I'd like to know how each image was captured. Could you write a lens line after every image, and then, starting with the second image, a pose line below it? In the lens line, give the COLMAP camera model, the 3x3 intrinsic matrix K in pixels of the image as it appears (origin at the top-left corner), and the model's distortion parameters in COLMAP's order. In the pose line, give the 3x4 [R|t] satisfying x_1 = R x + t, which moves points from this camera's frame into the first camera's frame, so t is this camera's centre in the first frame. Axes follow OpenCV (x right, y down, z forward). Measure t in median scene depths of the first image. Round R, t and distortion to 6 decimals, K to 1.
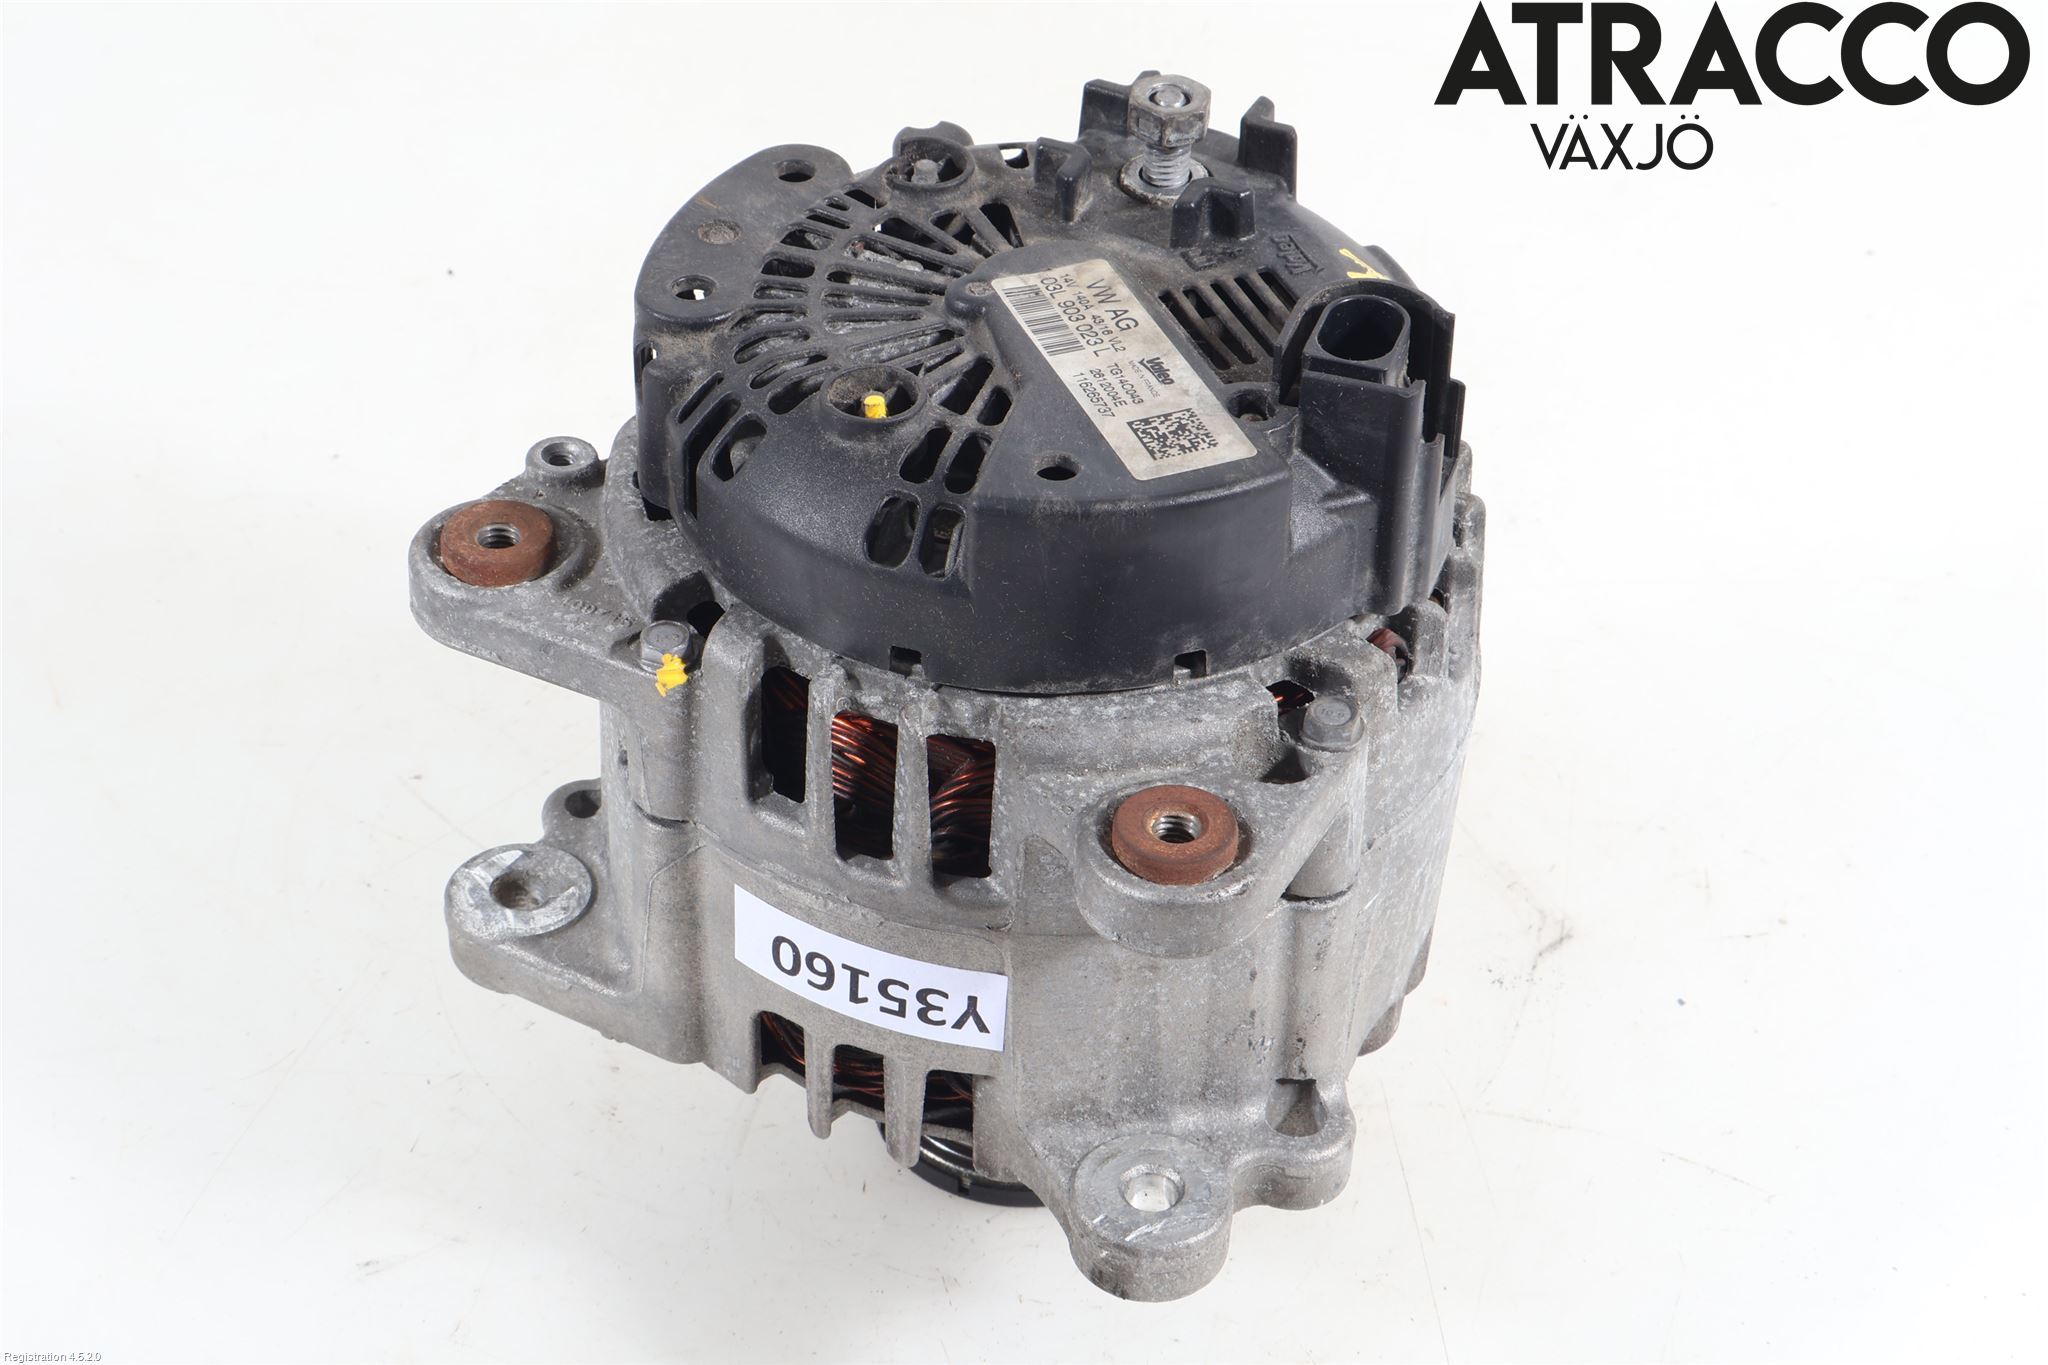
lens RADIAL K [[4187.3, 0, 1024.0], [0, 4187.3, 682.5], [0, 0, 1]] dist [0.001116, -0.086384]
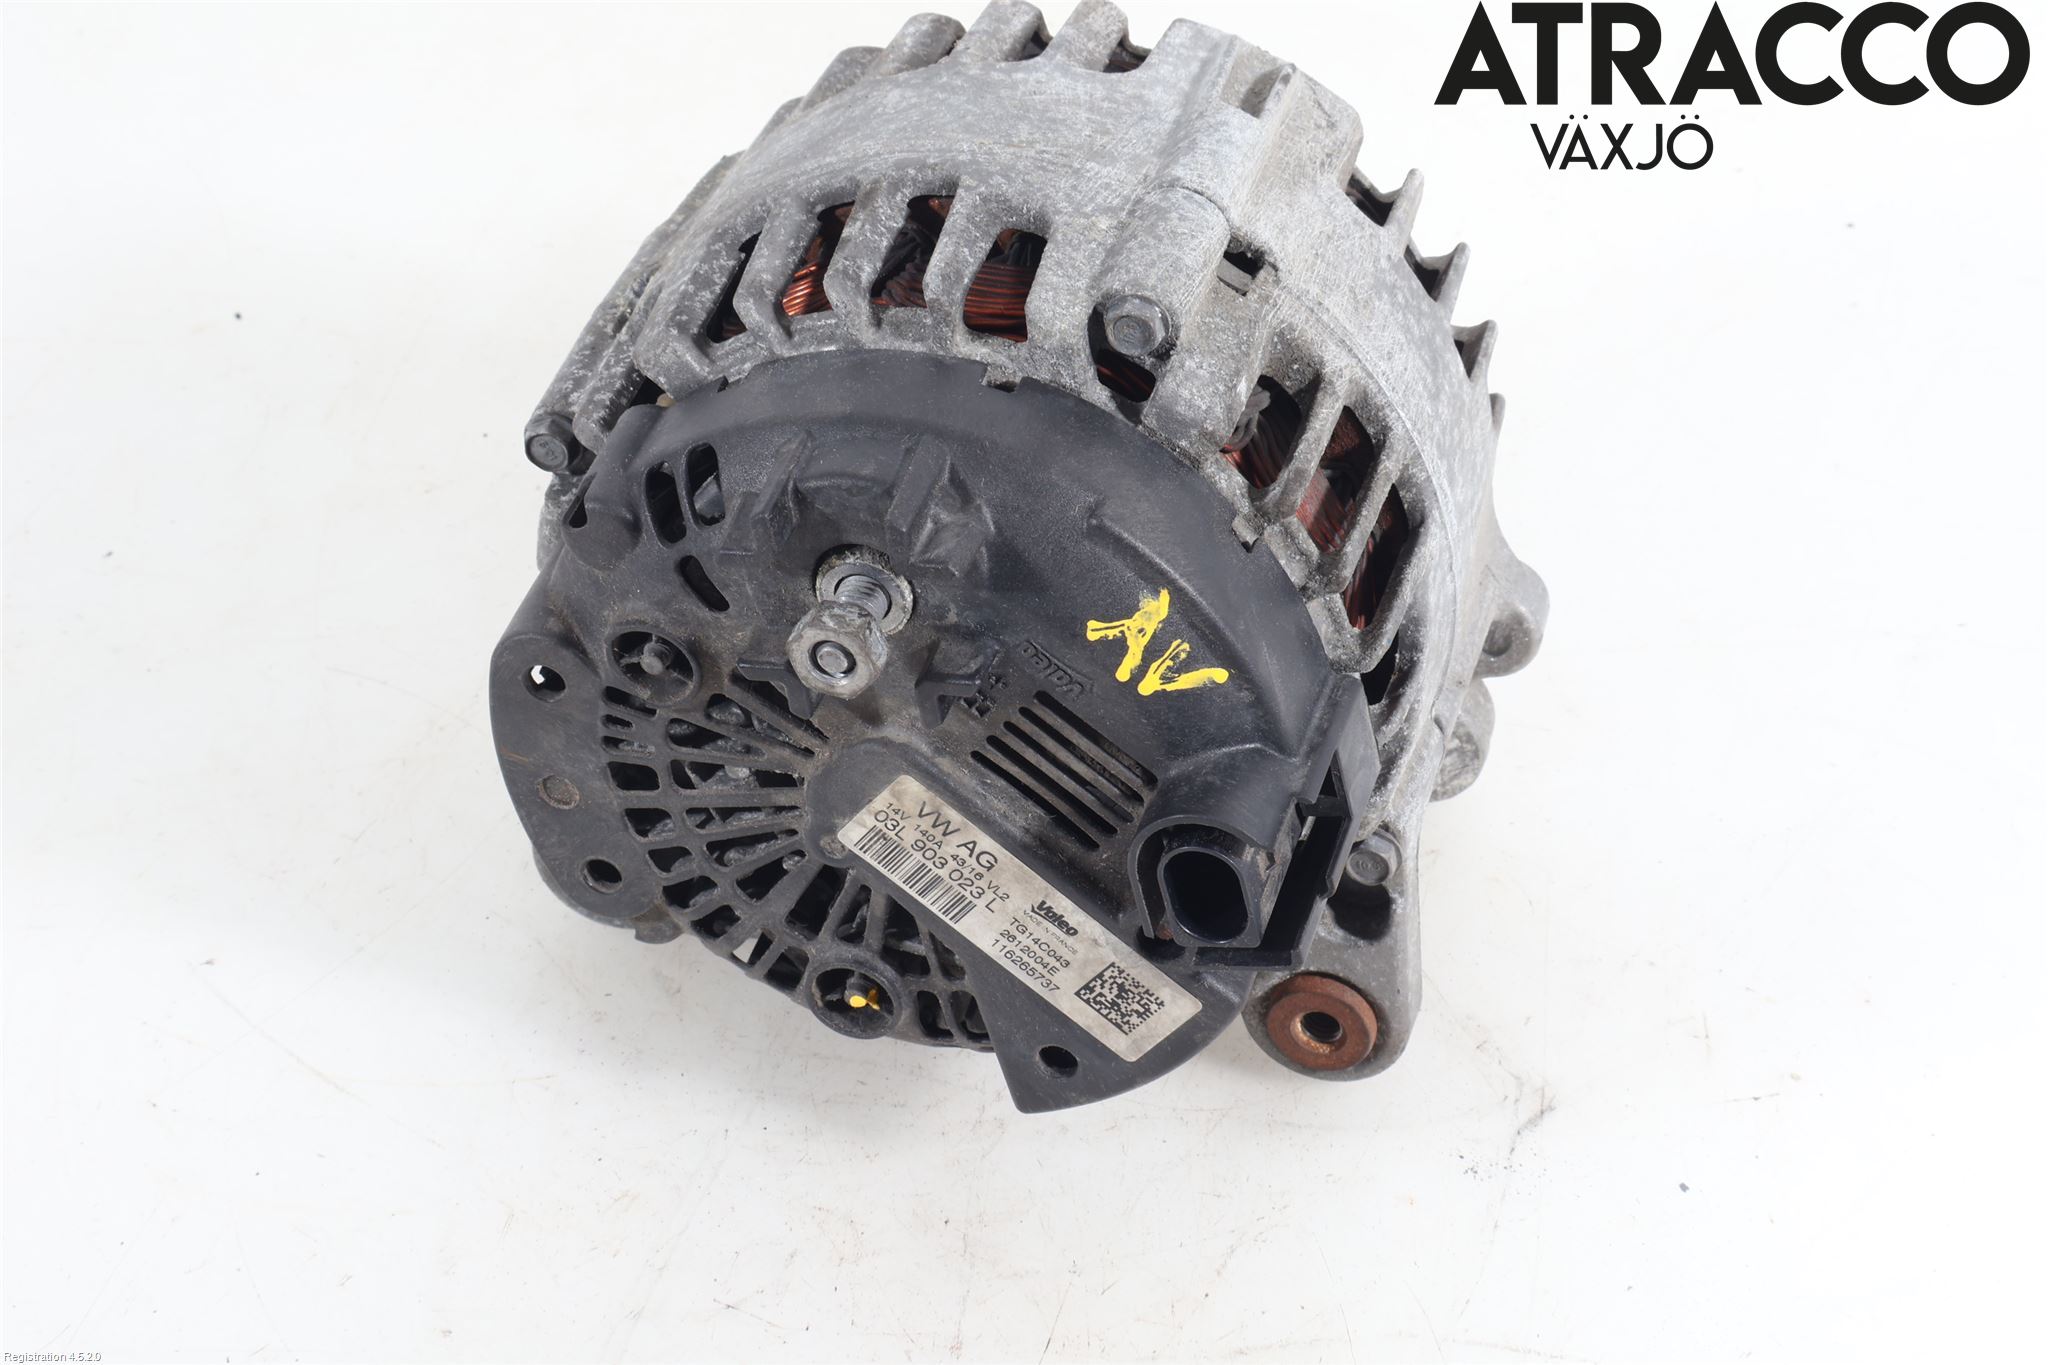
lens RADIAL K [[4187.3, 0, 1024.0], [0, 4187.3, 682.5], [0, 0, 1]] dist [0.001116, -0.086384]
pose [[0.809403, -0.247617, -0.532496, 0.573658], [0.544385, -0.023709, 0.838500, -0.917227], [-0.220252, -0.968568, 0.115609, 0.936702]]
